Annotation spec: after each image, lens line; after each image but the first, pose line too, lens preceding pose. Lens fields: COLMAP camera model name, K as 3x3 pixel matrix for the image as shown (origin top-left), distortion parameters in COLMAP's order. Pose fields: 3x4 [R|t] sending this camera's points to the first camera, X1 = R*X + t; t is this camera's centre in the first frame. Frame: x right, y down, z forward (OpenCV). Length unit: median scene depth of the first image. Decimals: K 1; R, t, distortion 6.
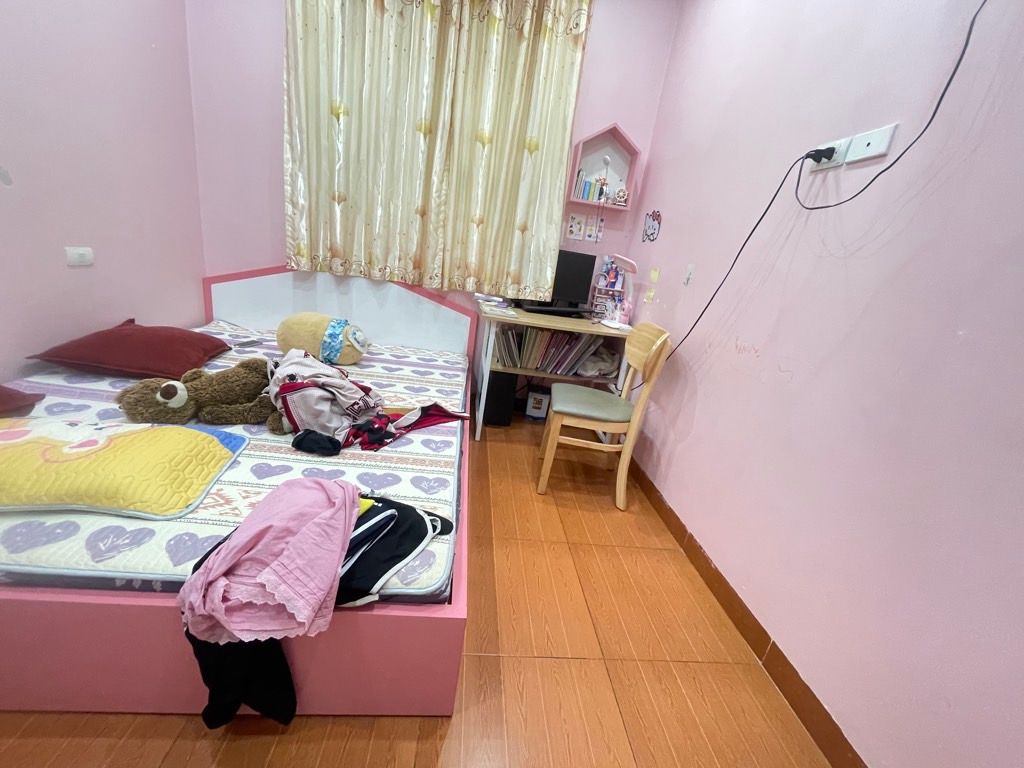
lens RADIAL K [[416.2, 0, 512.2], [0, 416.2, 382.5], [0, 0, 1]] dist [-0.001106, 0.000328]
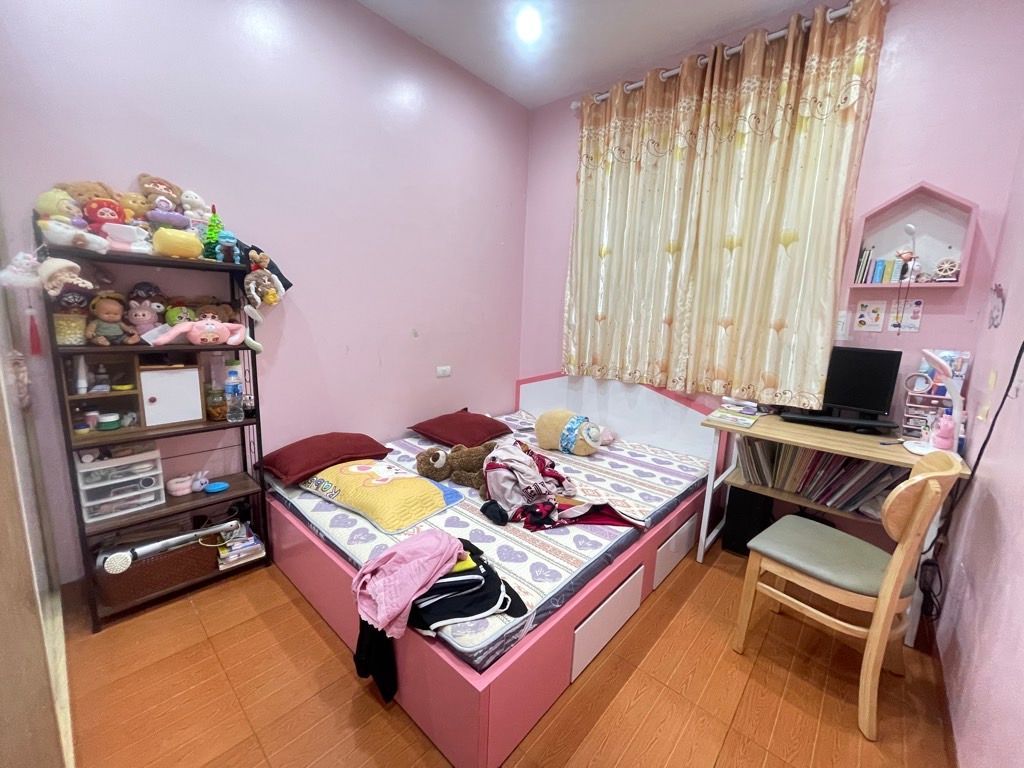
lens RADIAL K [[416.2, 0, 511.9], [0, 416.2, 382.8], [0, 0, 1]] dist [-0.001106, 0.000328]
pose [[0.681567, 0.006198, -0.731729, 0.318916], [-0.161459, 0.976593, -0.142118, -0.045575], [0.713721, 0.215007, 0.666615, 0.050803]]
